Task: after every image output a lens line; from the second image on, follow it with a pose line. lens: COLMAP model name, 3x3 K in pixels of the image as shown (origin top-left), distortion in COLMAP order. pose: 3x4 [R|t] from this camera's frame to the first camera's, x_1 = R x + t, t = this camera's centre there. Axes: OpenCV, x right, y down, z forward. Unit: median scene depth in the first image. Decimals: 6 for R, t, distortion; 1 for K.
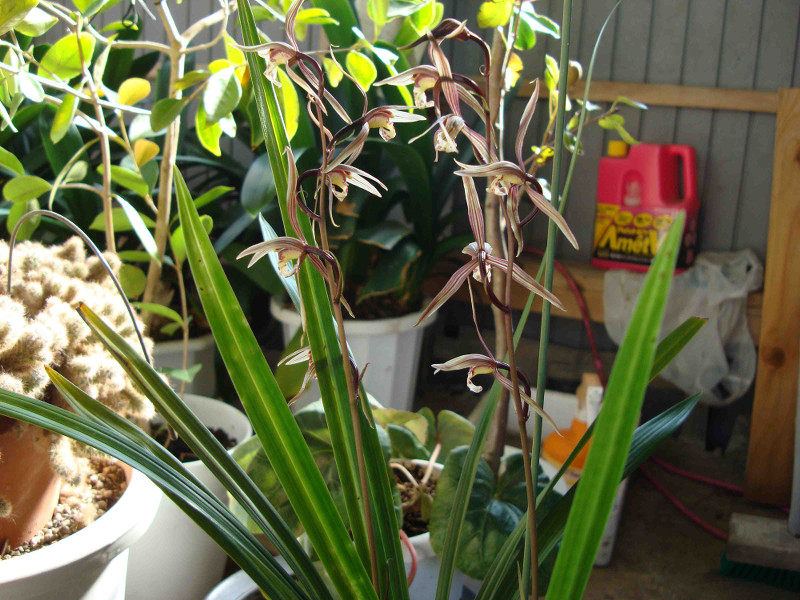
lens RADIAL K [[822.4, 0, 400.0], [0, 822.4, 300.0], [0, 0, 1]] dist [-0.094921, -0.007390]
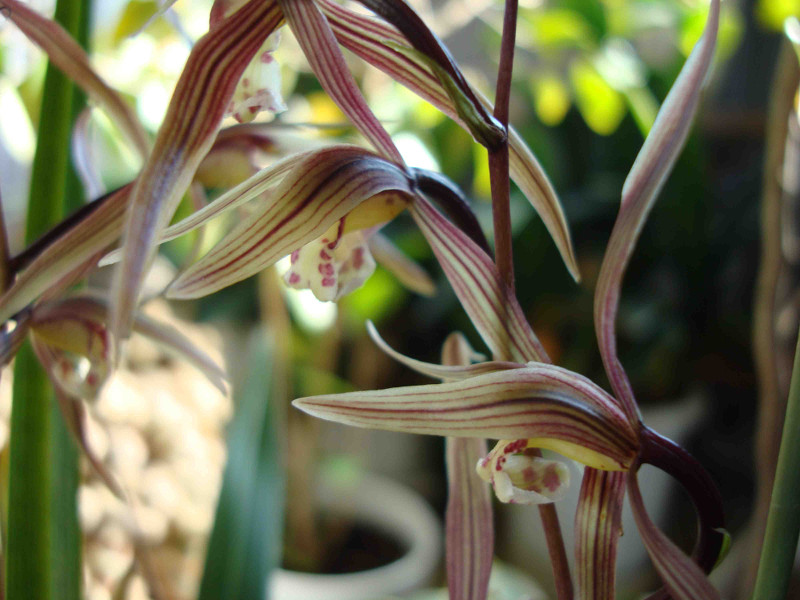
lens RADIAL K [[844.5, 0, 400.0], [0, 844.5, 300.0], [0, 0, 1]] dist [-0.125243, -0.001144]
pose [[0.937751, 0.083521, -0.337116, 0.152487], [-0.100849, 0.994314, -0.034189, -0.163353], [0.332344, 0.066059, 0.940842, 0.723098]]
